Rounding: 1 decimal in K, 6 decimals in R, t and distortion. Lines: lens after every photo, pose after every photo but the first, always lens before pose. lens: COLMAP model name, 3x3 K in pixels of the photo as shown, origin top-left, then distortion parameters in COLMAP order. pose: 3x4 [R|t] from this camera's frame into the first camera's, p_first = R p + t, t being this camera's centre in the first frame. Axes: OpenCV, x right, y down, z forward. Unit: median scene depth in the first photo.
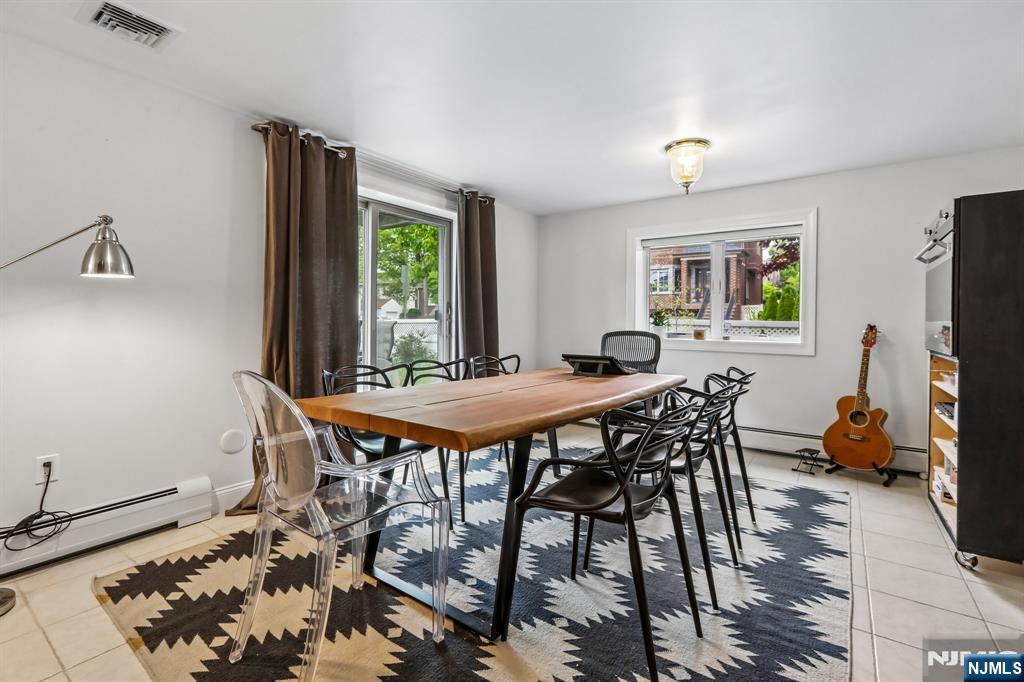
lens RADIAL K [[458.3, 0, 511.8], [0, 458.3, 325.6], [0, 0, 1]] dist [-0.002213, -0.000386]
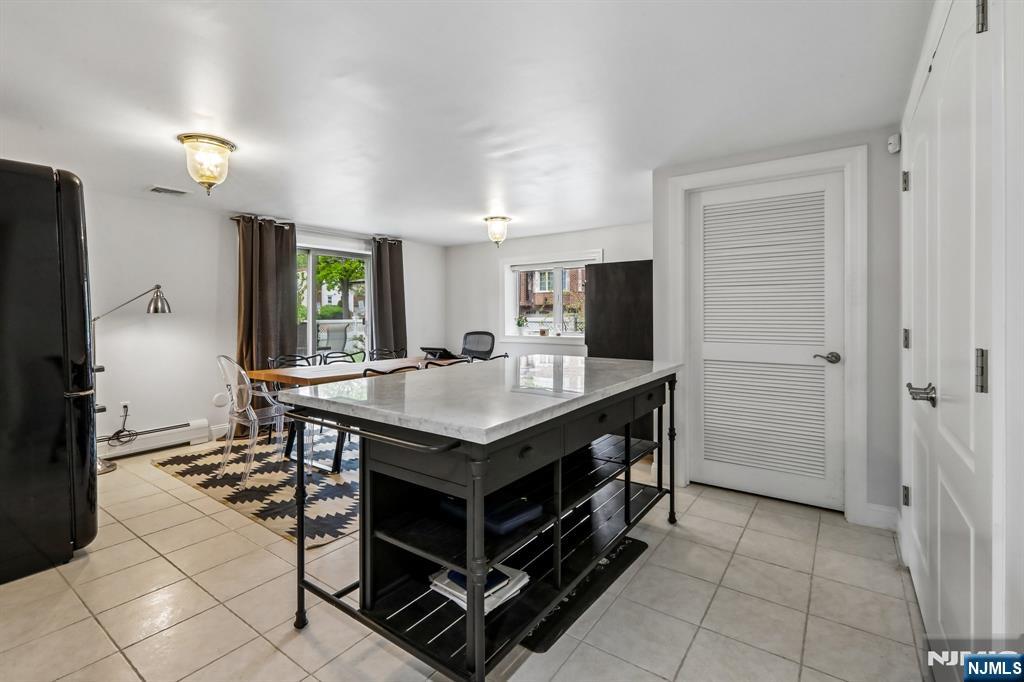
lens RADIAL K [[467.2, 0, 511.7], [0, 467.2, 314.4], [0, 0, 1]] dist [0.000513, 0.000081]
pose [[0.999914, -0.013095, 0.000202, 0.444752], [0.013096, 0.999880, -0.008266, -0.038038], [-0.000094, 0.008268, 0.999966, -0.691222]]
